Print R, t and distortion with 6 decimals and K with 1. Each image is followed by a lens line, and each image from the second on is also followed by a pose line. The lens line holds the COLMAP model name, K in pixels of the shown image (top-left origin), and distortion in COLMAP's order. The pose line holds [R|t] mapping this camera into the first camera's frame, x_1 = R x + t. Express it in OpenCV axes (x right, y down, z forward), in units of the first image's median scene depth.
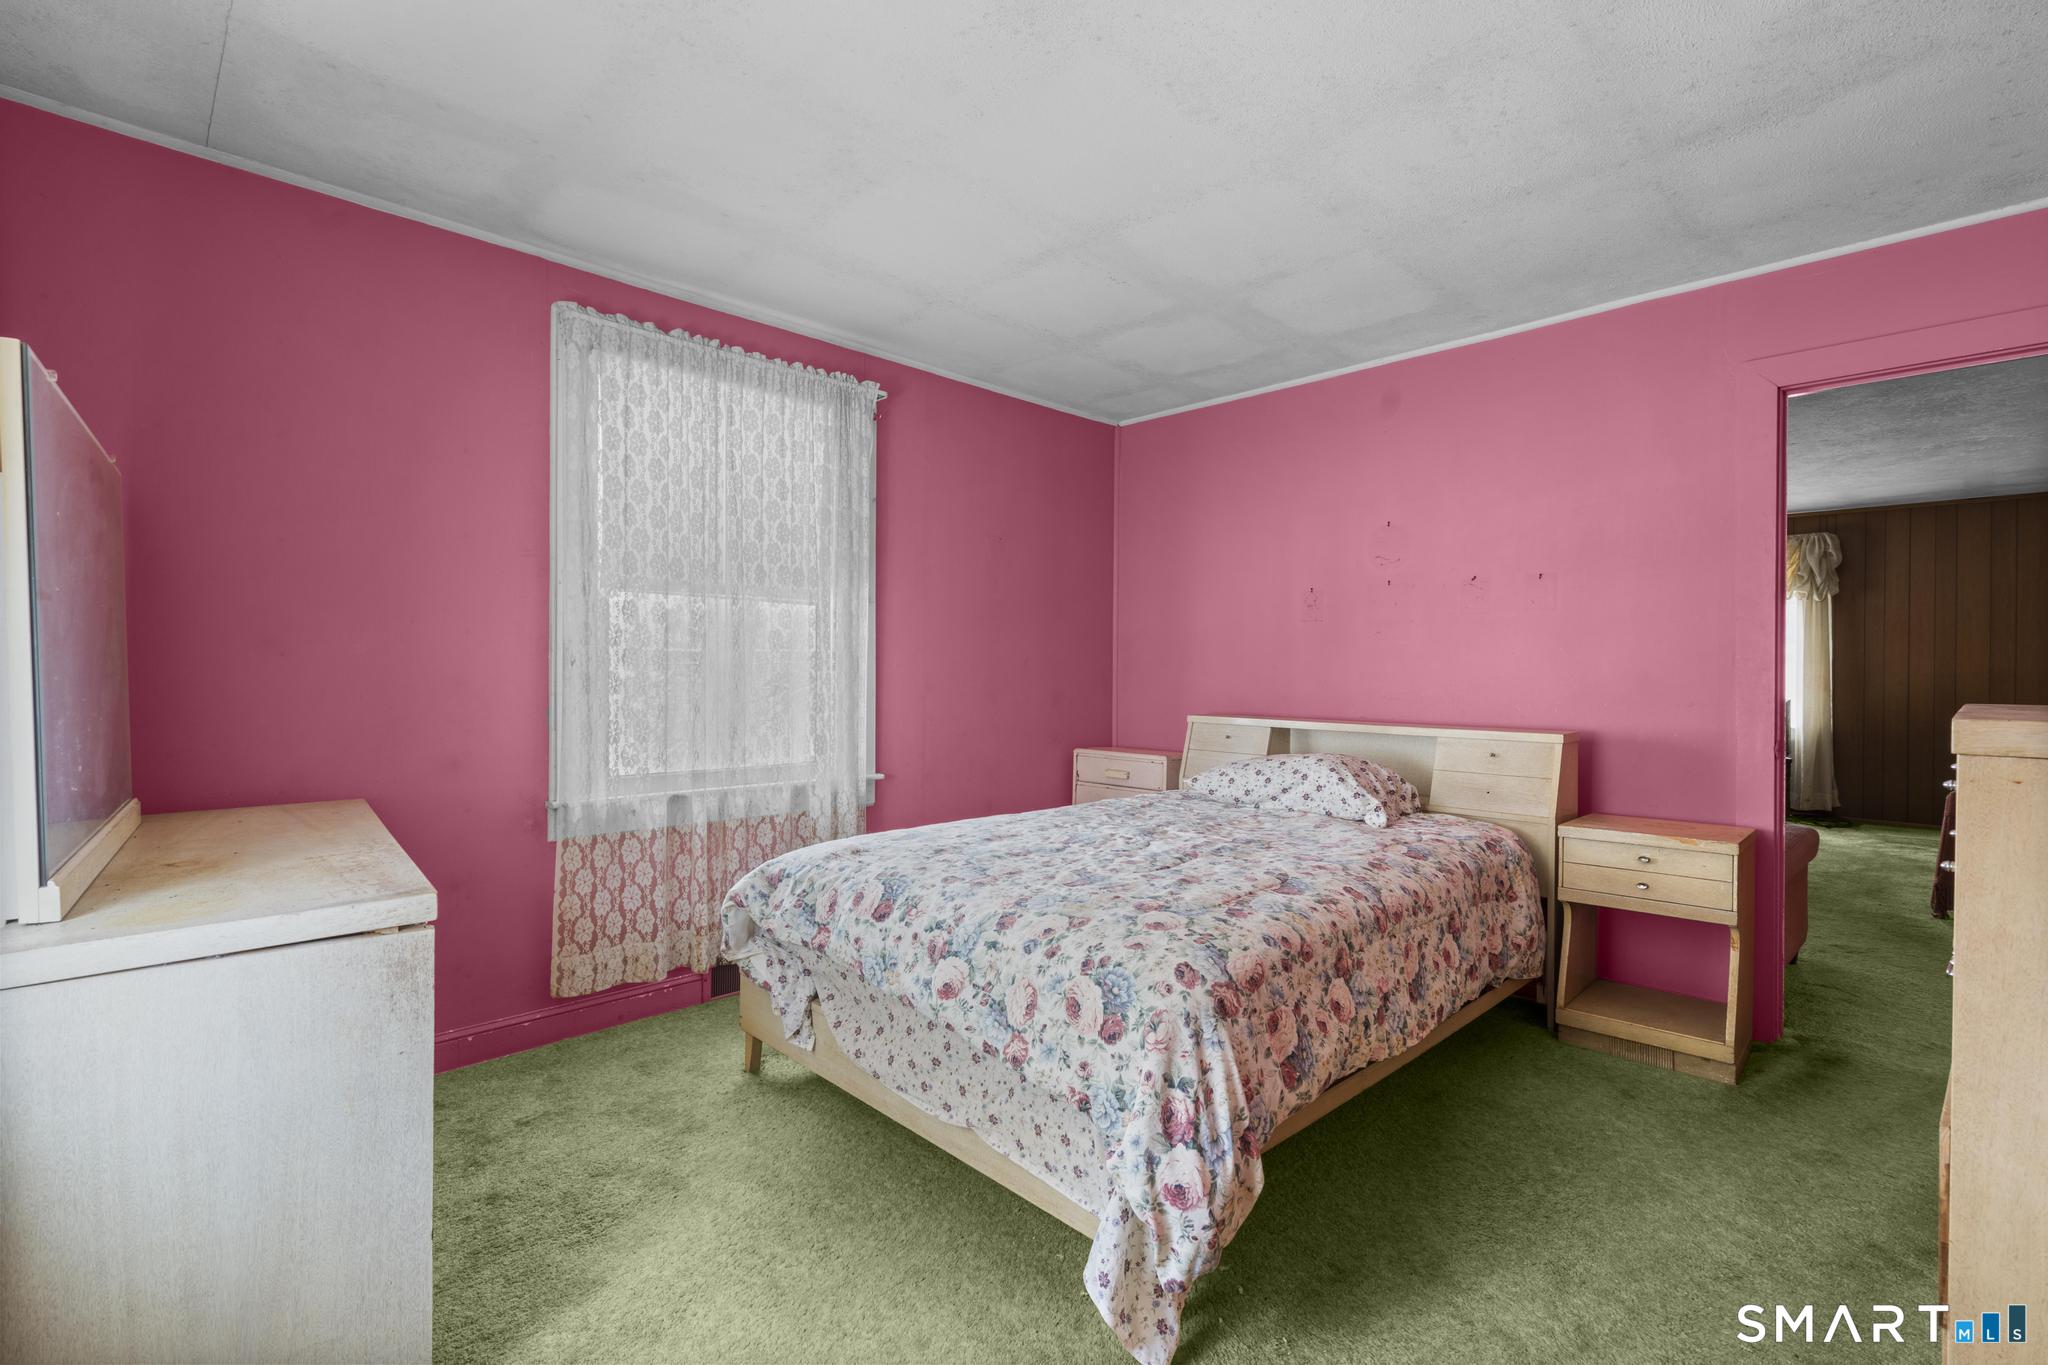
lens RADIAL K [[925.8, 0, 1022.6], [0, 925.8, 686.8], [0, 0, 1]] dist [-0.005133, 0.002723]
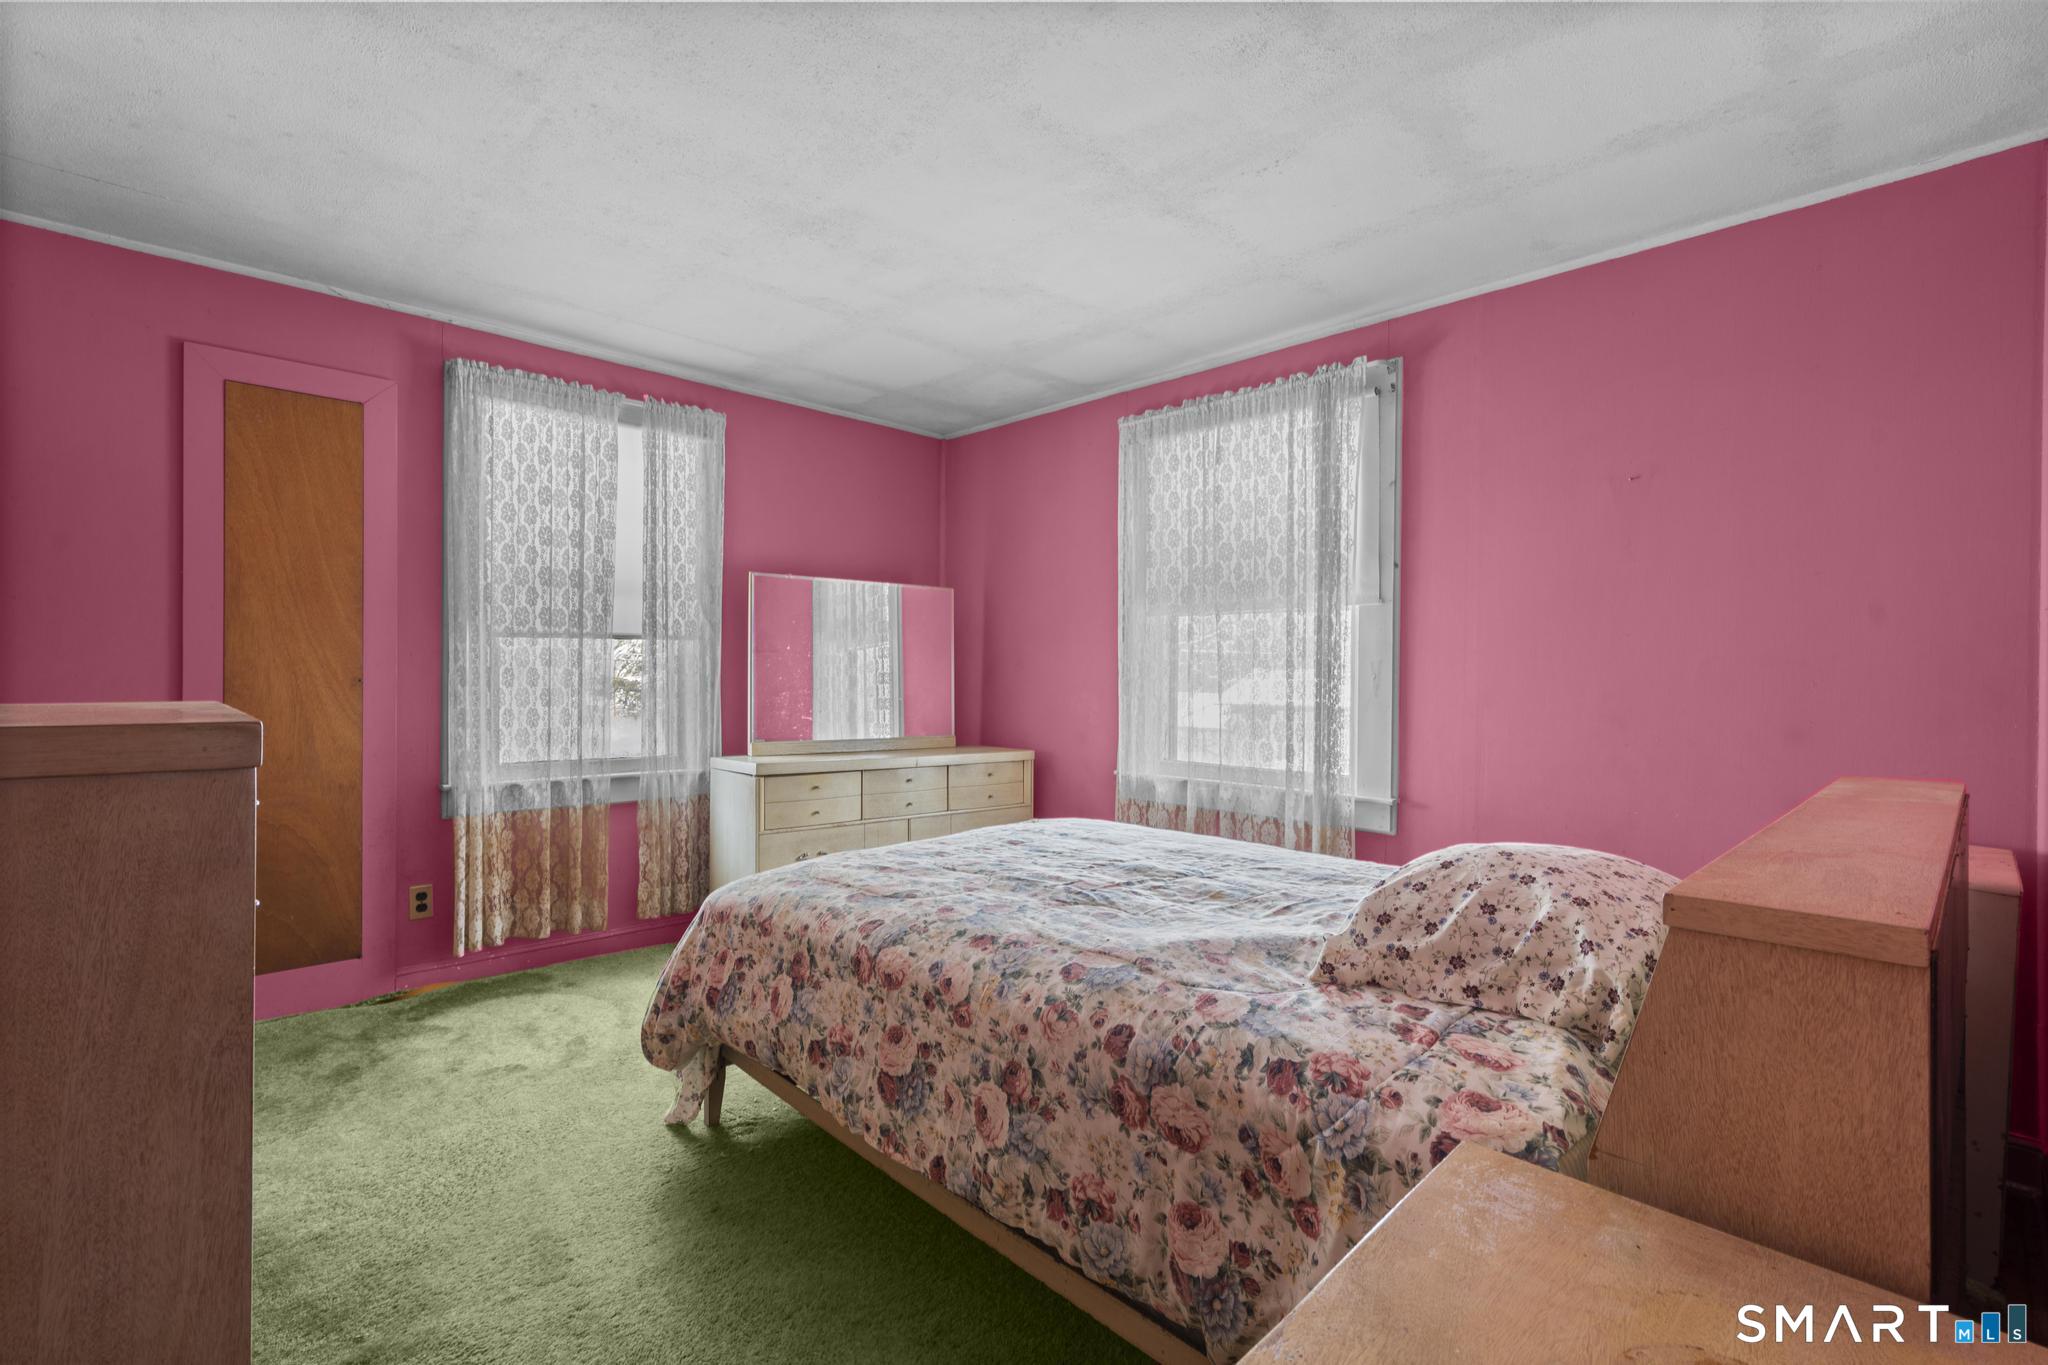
lens RADIAL K [[925.8, 0, 1019.4], [0, 925.8, 681.3], [0, 0, 1]] dist [-0.005133, 0.002723]
pose [[-0.000328, 0.000418, -1.000000, 0.913000], [-0.024649, 0.999696, 0.000426, -0.009169], [0.999696, 0.024649, -0.000318, 0.840416]]
